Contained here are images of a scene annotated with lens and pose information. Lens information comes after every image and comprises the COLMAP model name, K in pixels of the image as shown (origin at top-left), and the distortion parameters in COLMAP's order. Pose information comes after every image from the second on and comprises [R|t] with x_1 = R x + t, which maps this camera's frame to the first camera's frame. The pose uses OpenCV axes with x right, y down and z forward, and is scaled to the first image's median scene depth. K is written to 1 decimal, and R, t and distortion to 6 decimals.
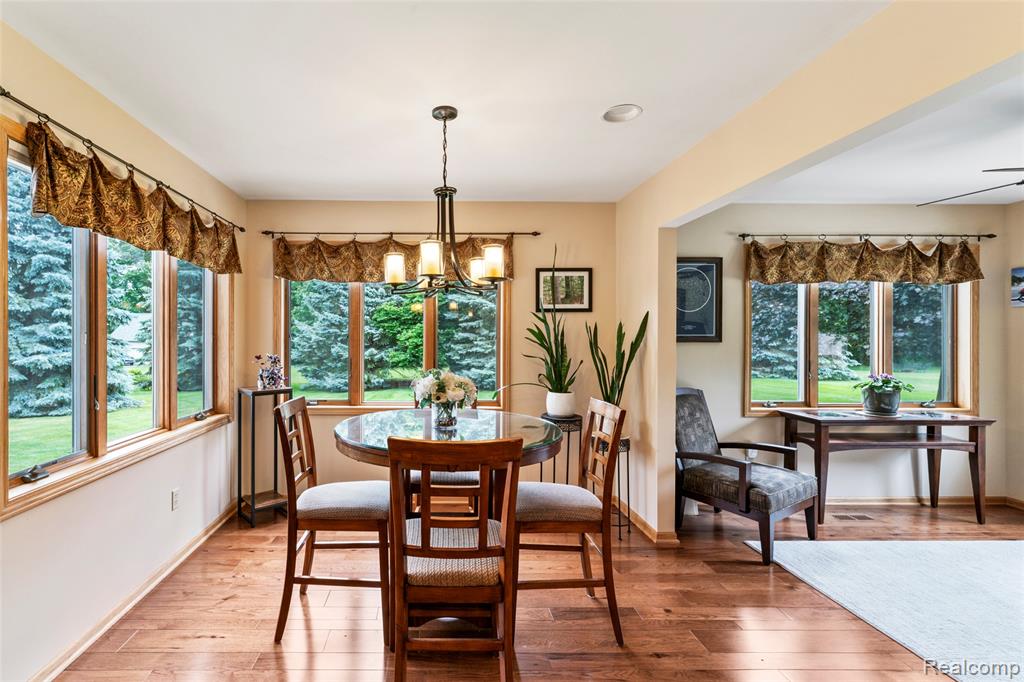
lens RADIAL K [[428.3, 0, 463.7], [0, 428.3, 342.2], [0, 0, 1]] dist [-0.002558, 0.000268]
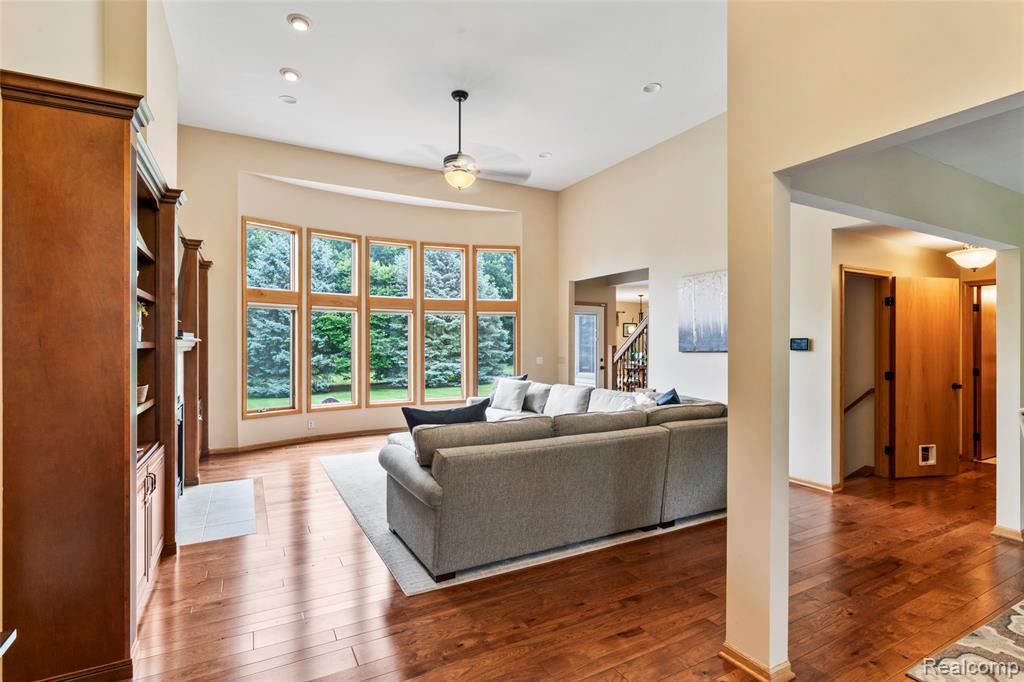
lens RADIAL K [[483.8, 0, 504.9], [0, 483.8, 345.5], [0, 0, 1]] dist [-0.004570, 0.002395]
pose [[0.878866, -0.003989, 0.477052, -2.002304], [0.006617, 0.999971, -0.003828, -0.007667], [-0.477023, 0.006521, 0.878867, -1.462401]]
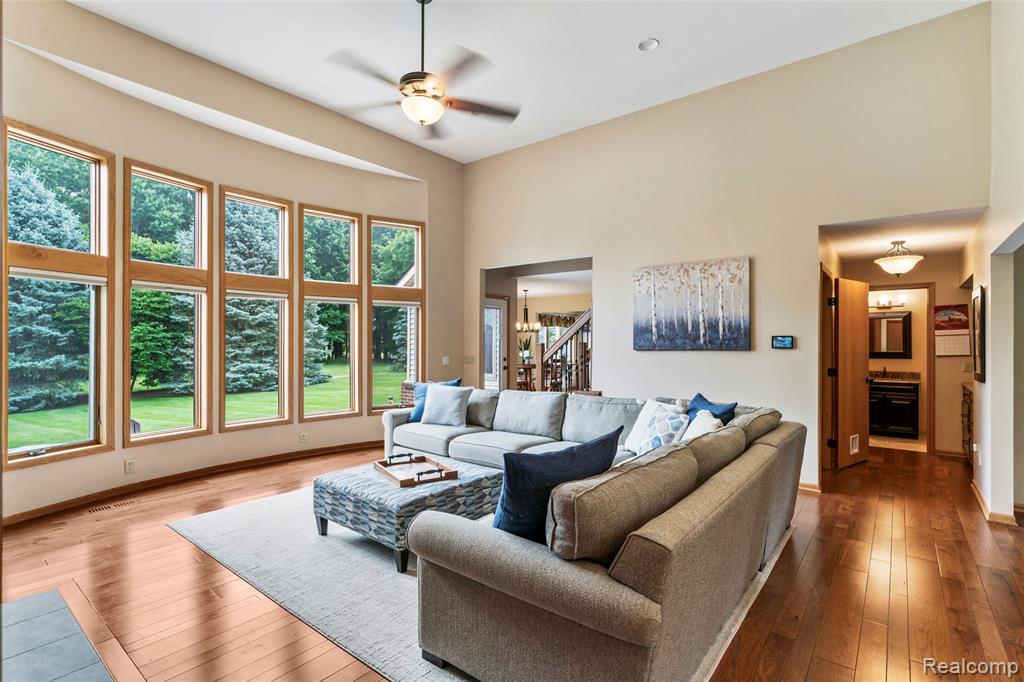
lens RADIAL K [[483.8, 0, 499.3], [0, 483.8, 342.4], [0, 0, 1]] dist [-0.004570, 0.002395]
pose [[0.625466, -0.001605, 0.780250, -2.115561], [0.006143, 0.999977, -0.002868, -0.010266], [-0.780227, 0.006587, 0.625461, -0.979645]]
